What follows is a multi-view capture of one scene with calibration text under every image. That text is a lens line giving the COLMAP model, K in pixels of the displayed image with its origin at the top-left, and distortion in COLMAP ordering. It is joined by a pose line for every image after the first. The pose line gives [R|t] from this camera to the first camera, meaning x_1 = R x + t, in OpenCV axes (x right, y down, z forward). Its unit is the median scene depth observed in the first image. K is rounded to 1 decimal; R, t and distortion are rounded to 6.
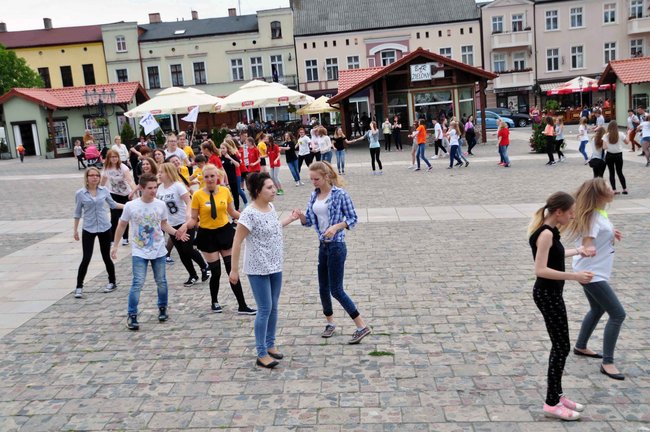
lens RADIAL K [[771.8, 0, 325.0], [0, 771.8, 216.0], [0, 0, 1]] dist [-0.017287, 0.398065]
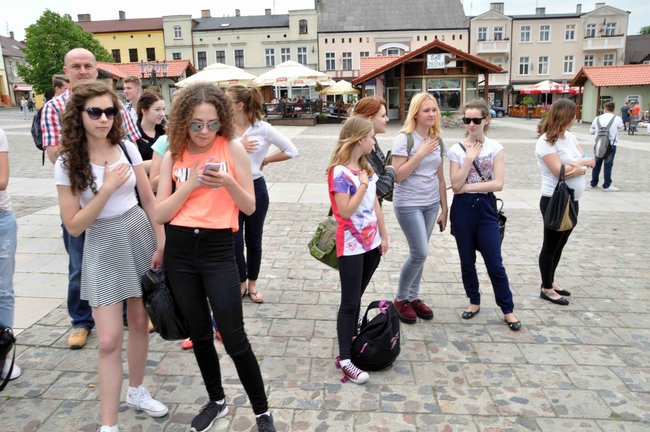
lens RADIAL K [[563.3, 0, 325.0], [0, 563.3, 216.0], [0, 0, 1]] dist [-0.142390, 0.211326]
pose [[0.998409, 0.055754, 0.008477, -0.019687], [-0.056202, 0.996108, 0.067902, -0.003117], [-0.004658, -0.068270, 0.997656, 0.098563]]
